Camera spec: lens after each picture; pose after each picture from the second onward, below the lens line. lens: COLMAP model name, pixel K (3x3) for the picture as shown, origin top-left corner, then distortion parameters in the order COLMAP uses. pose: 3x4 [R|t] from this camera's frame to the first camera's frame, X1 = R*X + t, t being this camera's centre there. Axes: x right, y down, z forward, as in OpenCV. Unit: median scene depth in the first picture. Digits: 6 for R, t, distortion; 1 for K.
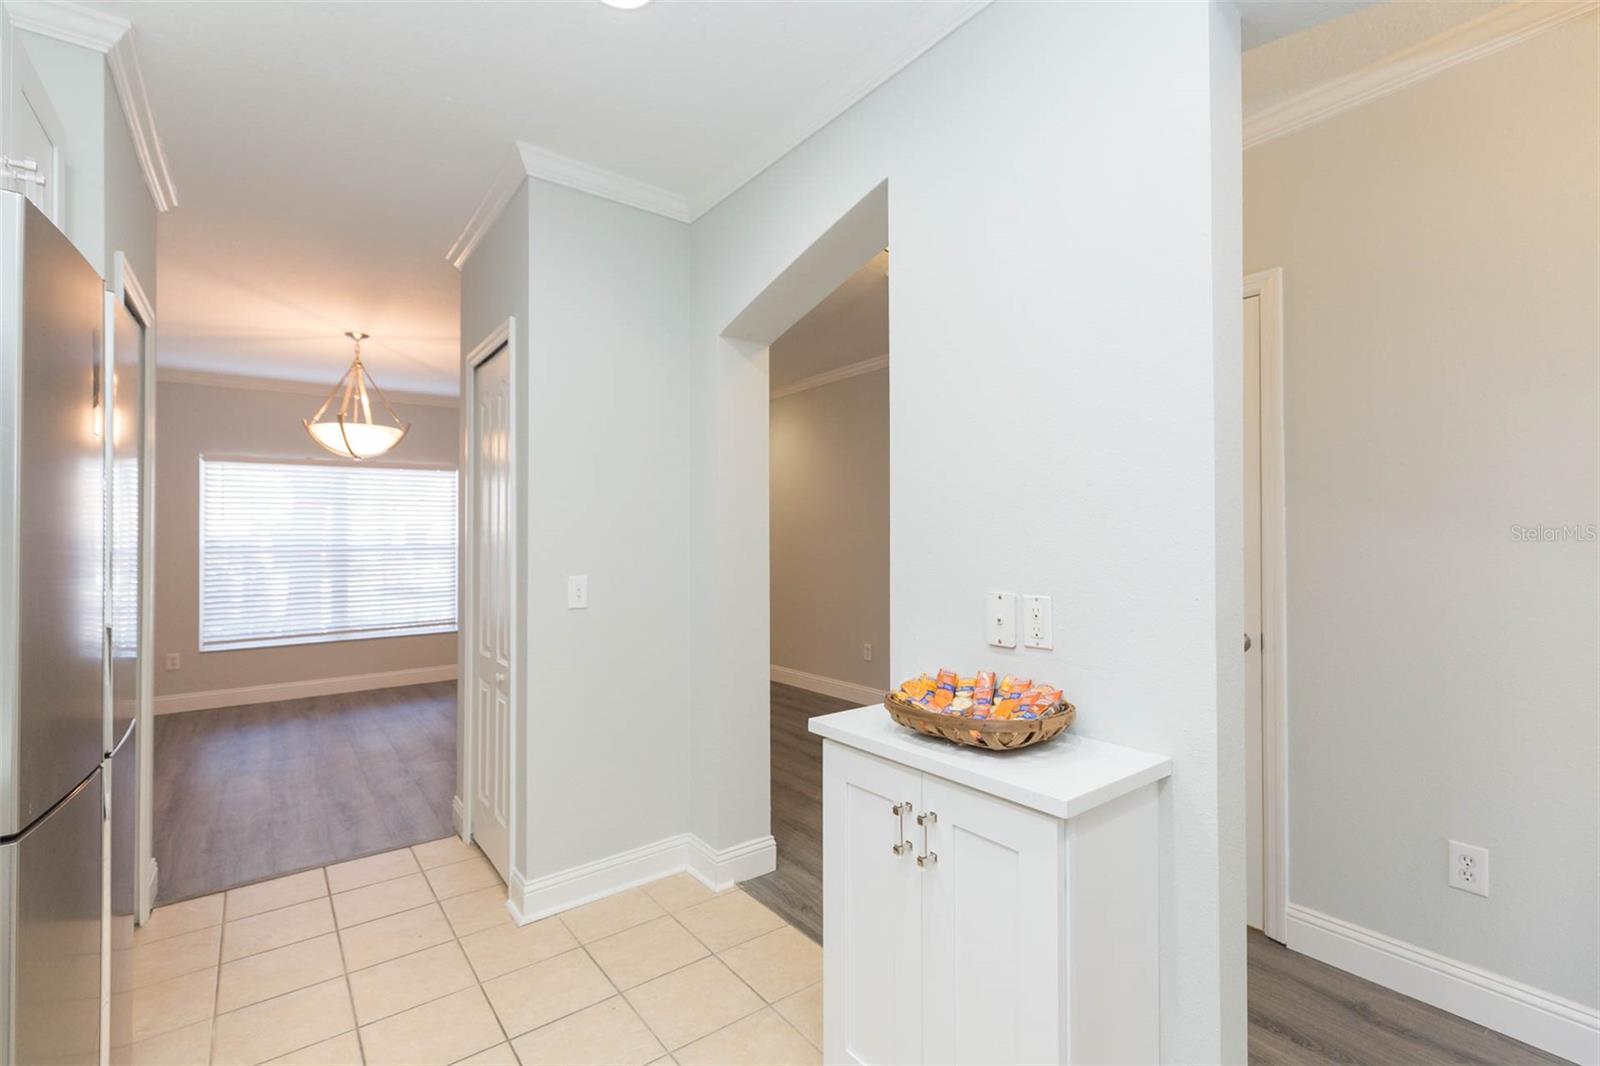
lens RADIAL K [[724.0, 0, 806.7], [0, 724.0, 539.0], [0, 0, 1]] dist [0.002309, -0.000019]
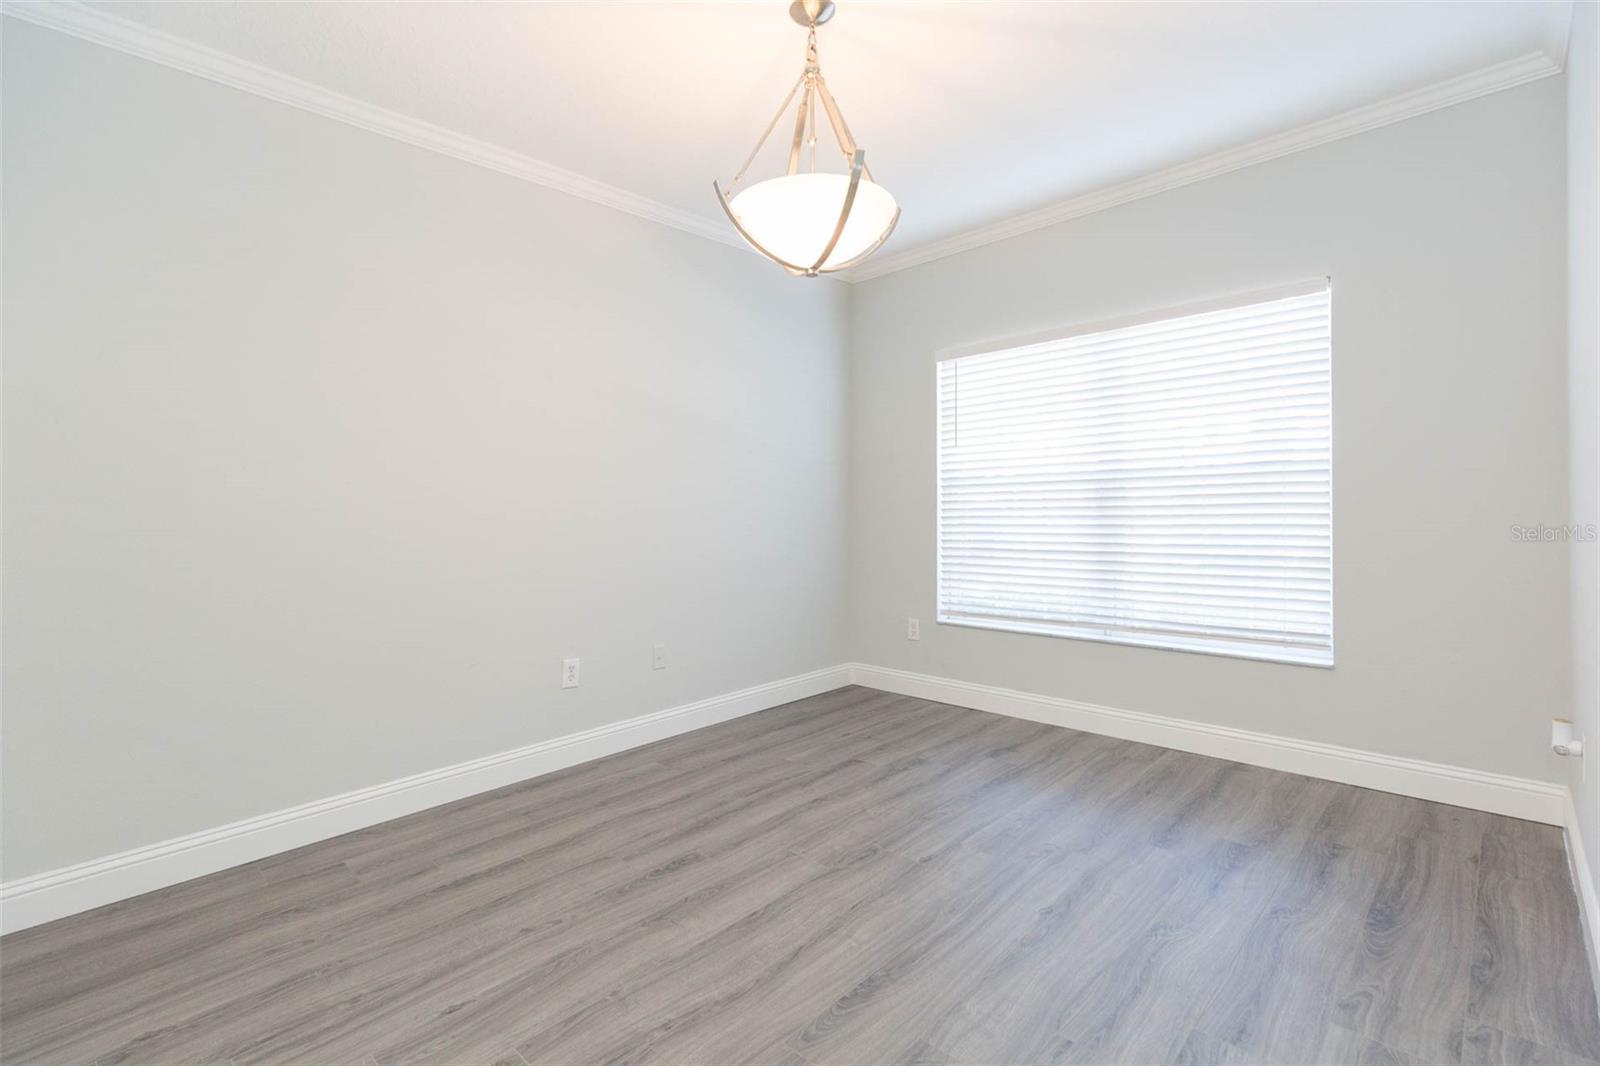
lens RADIAL K [[724.0, 0, 797.6], [0, 724.0, 499.0], [0, 0, 1]] dist [0.002309, -0.000019]
pose [[0.157437, -0.002418, -0.987526, -0.132387], [0.016497, 0.999864, 0.000182, 0.027659], [0.987391, -0.016320, 0.157455, 0.728411]]
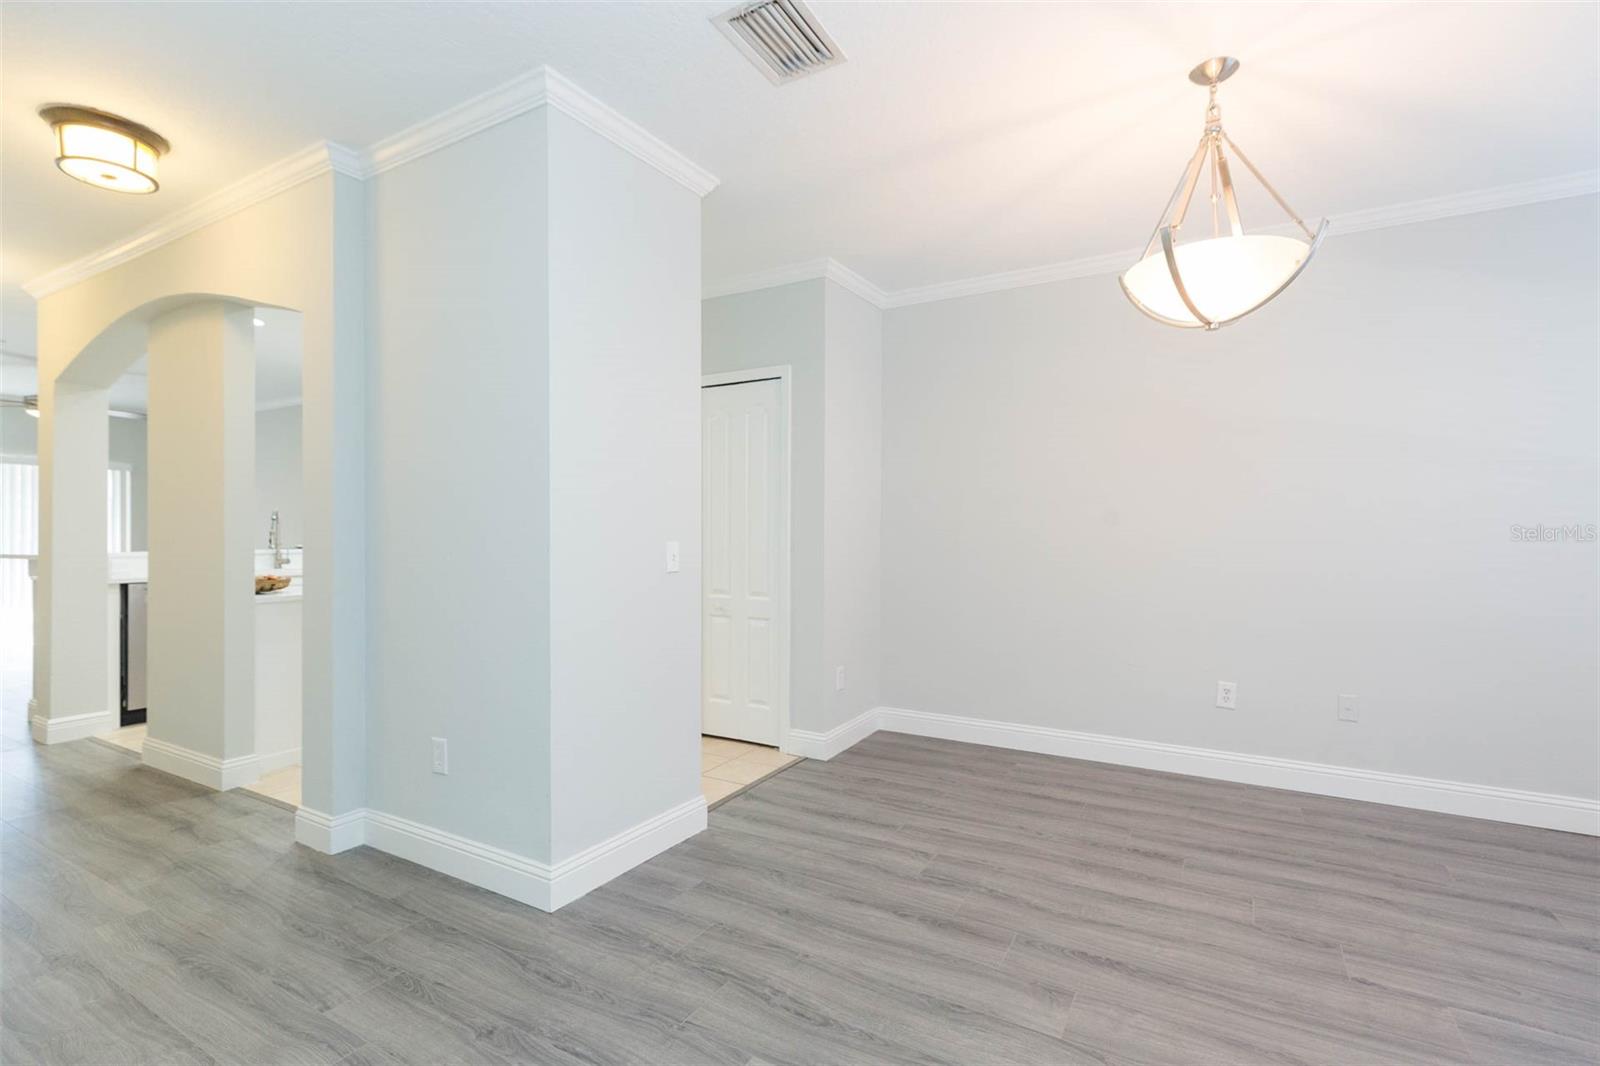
lens RADIAL K [[724.0, 0, 802.3], [0, 724.0, 533.0], [0, 0, 1]] dist [0.002309, -0.000019]
pose [[-0.918846, 0.010428, -0.394479, -0.148793], [0.008692, 0.999943, 0.006187, 0.016951], [0.394521, 0.002256, -0.918884, 1.056006]]
